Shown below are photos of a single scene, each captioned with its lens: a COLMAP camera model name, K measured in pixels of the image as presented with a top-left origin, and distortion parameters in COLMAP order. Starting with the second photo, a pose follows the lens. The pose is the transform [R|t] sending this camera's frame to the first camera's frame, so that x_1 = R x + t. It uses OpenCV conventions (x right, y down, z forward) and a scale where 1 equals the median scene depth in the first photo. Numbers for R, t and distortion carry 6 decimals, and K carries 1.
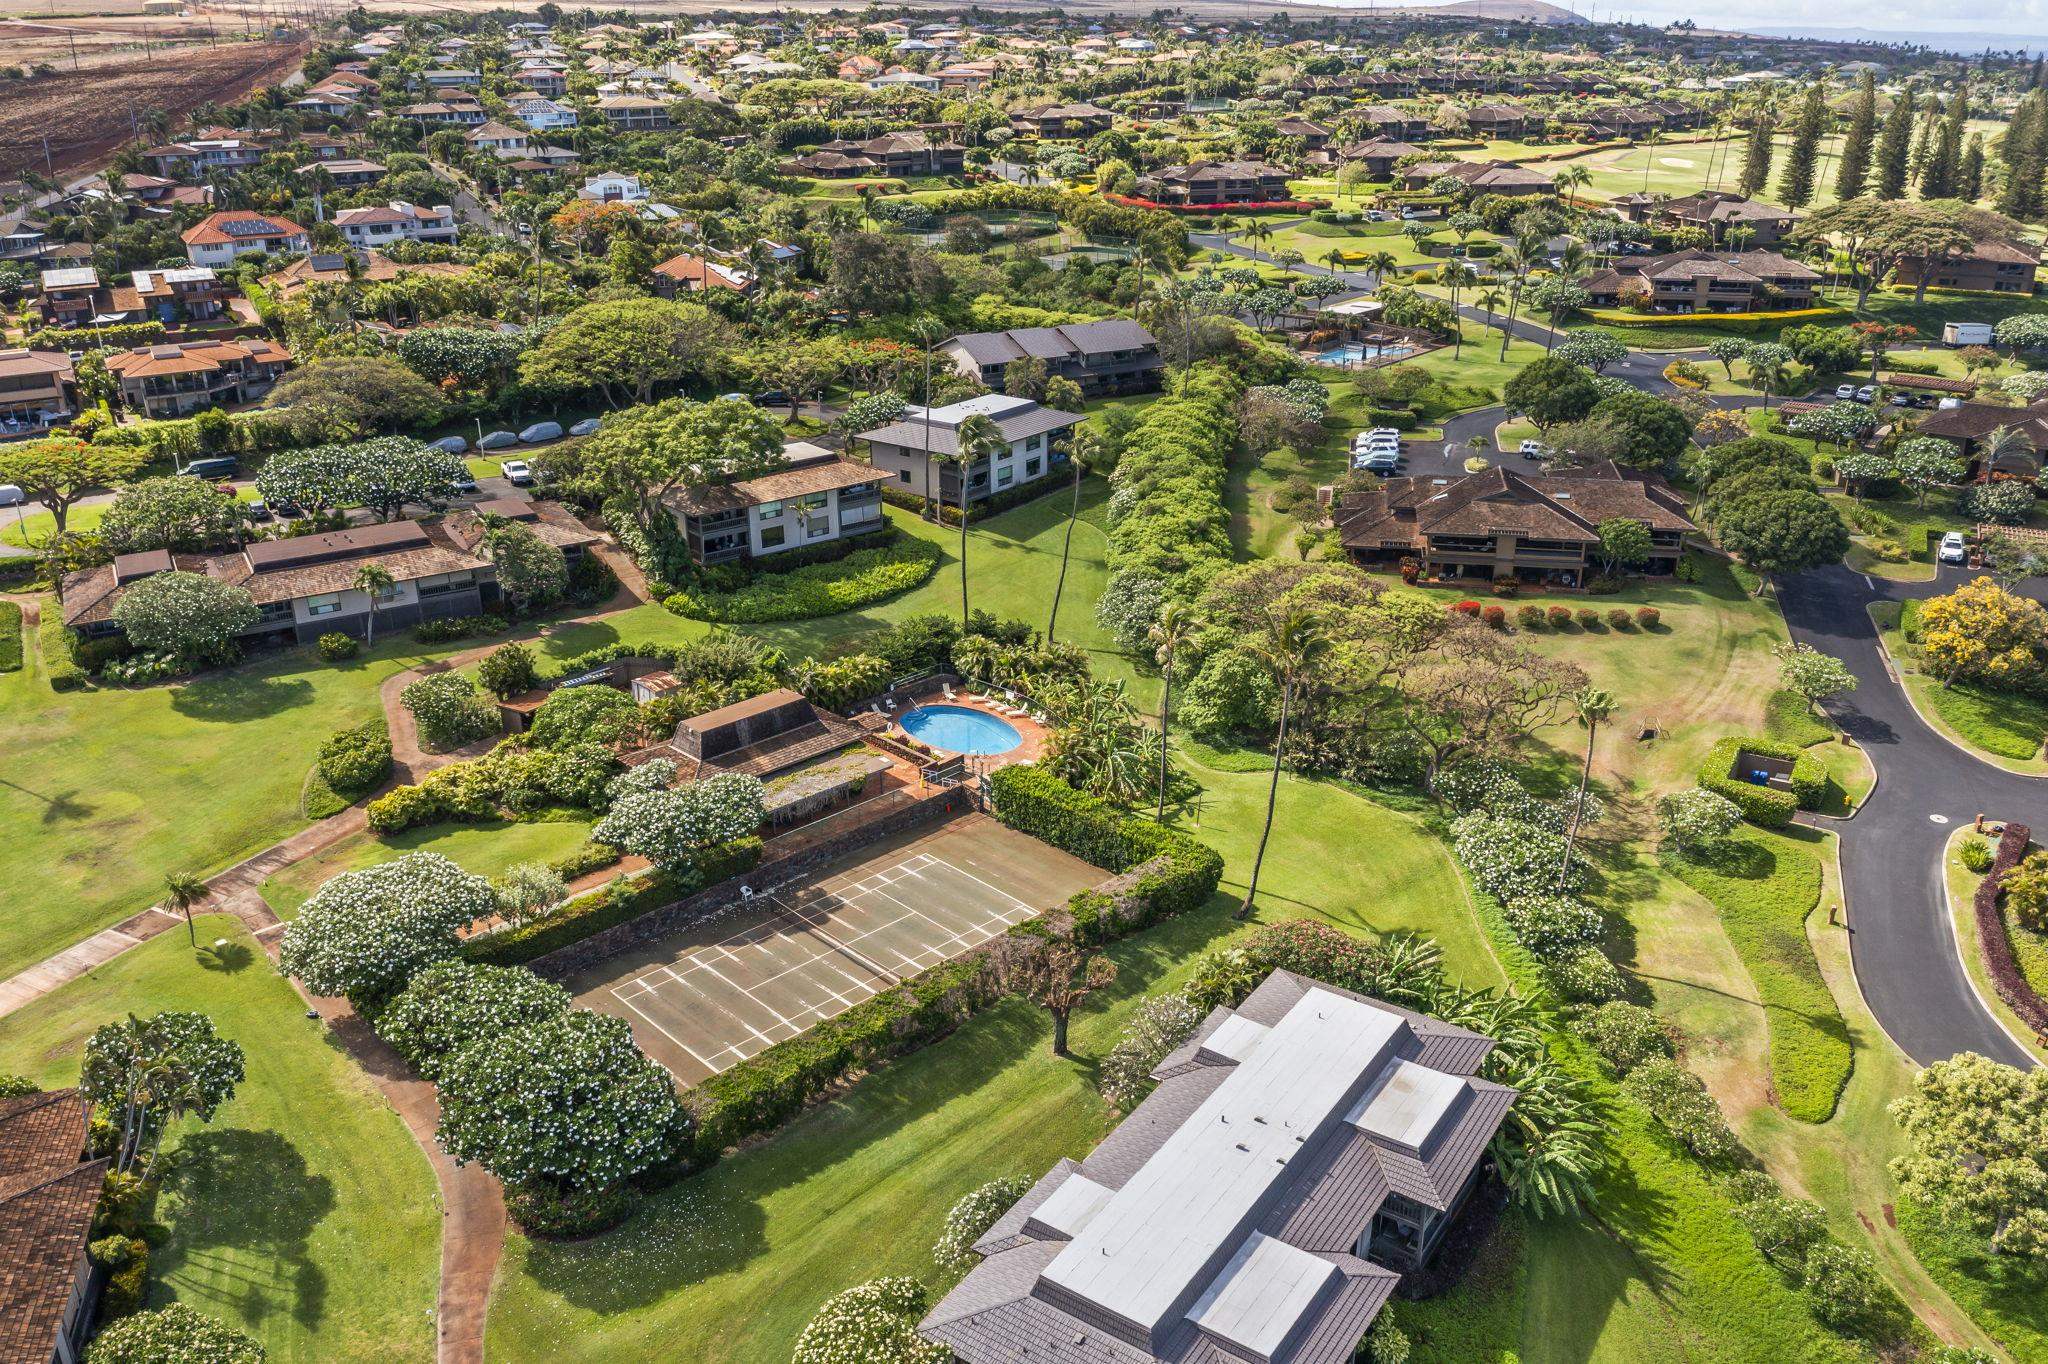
lens RADIAL K [[1603.4, 0, 1025.6], [0, 1603.4, 622.0], [0, 0, 1]] dist [-0.026619, -0.001214]
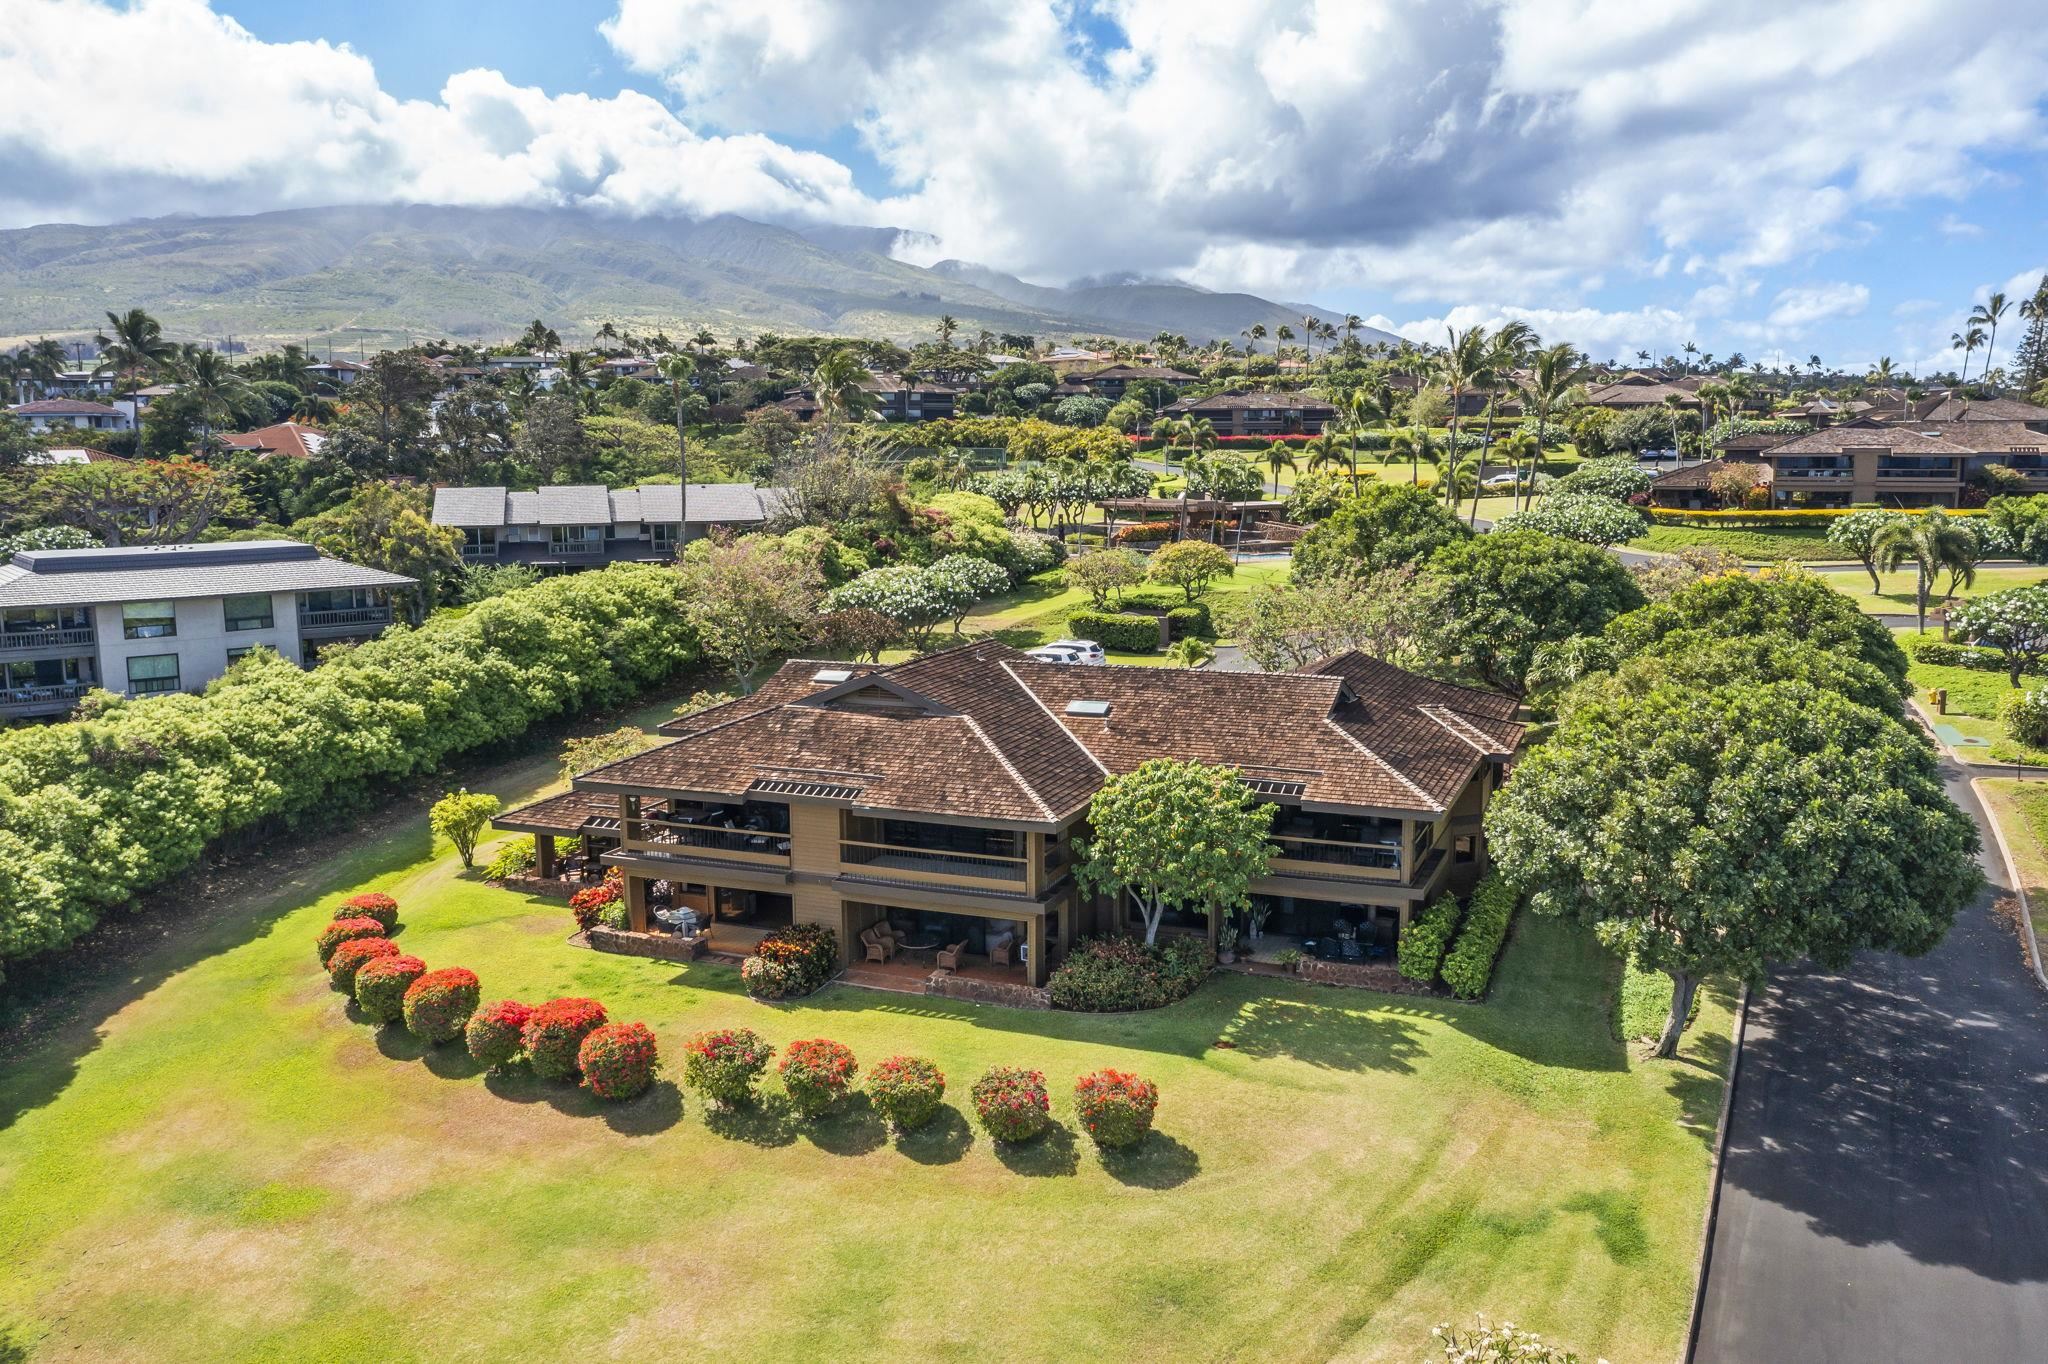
lens RADIAL K [[1603.4, 0, 1025.6], [0, 1603.4, 622.0], [0, 0, 1]] dist [-0.026619, -0.001214]
pose [[0.980011, 0.023336, -0.197569, 0.325708], [-0.068224, 0.972296, -0.223576, -0.016307], [0.186878, 0.232586, 0.954453, 0.558063]]
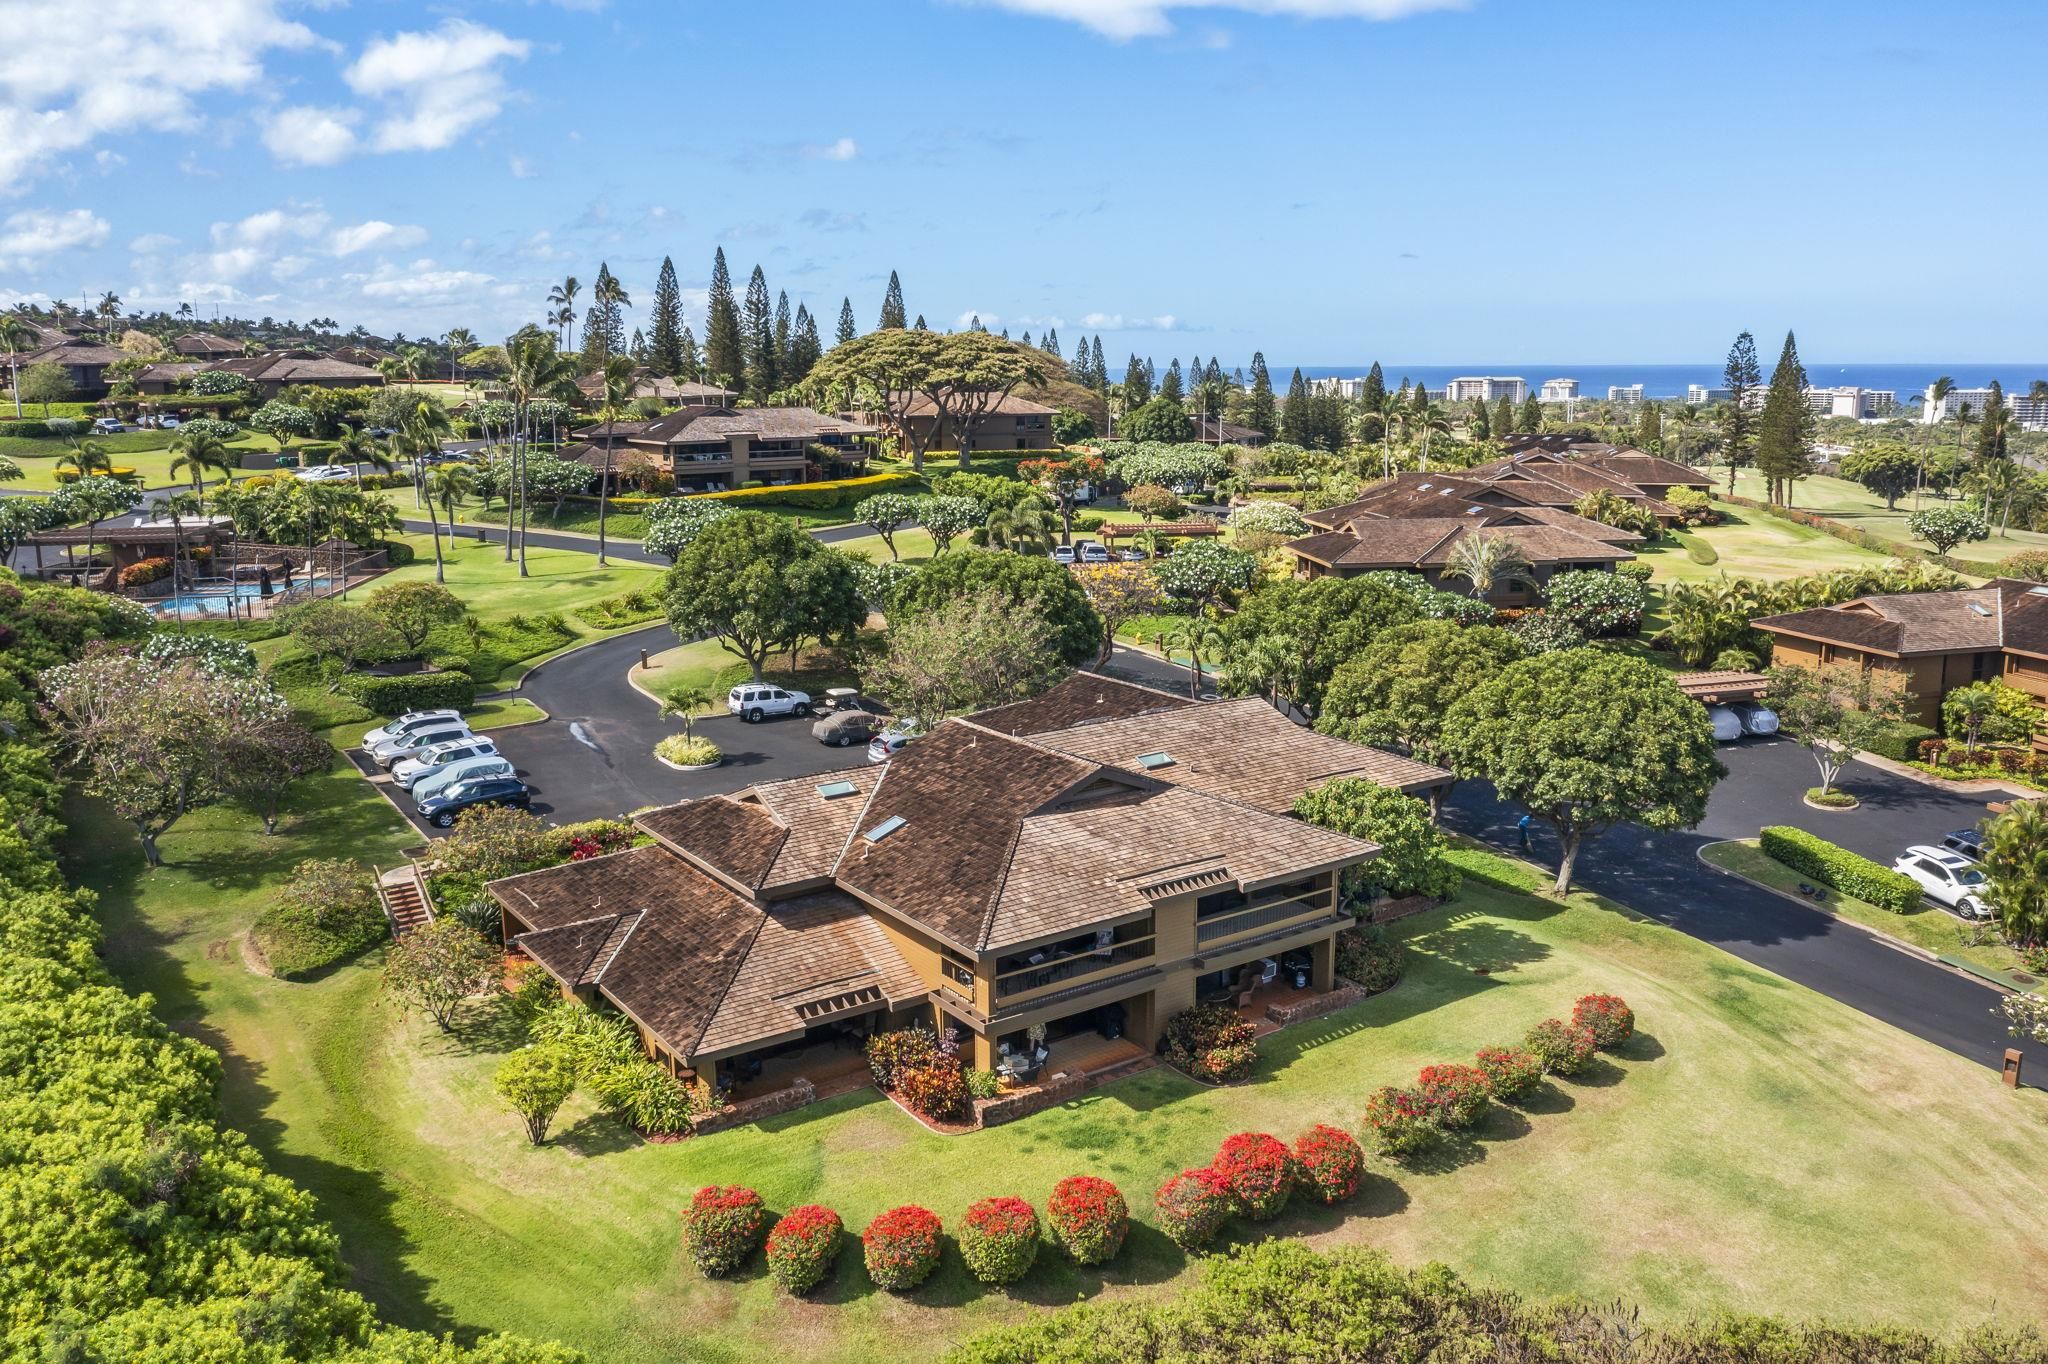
lens RADIAL K [[1603.4, 0, 1025.6], [0, 1603.4, 622.0], [0, 0, 1]] dist [-0.026619, -0.001214]
pose [[0.696100, -0.112644, 0.709053, 0.037077], [0.246680, 0.965014, -0.088867, -0.070289], [-0.674235, 0.236770, 0.699533, 0.620905]]
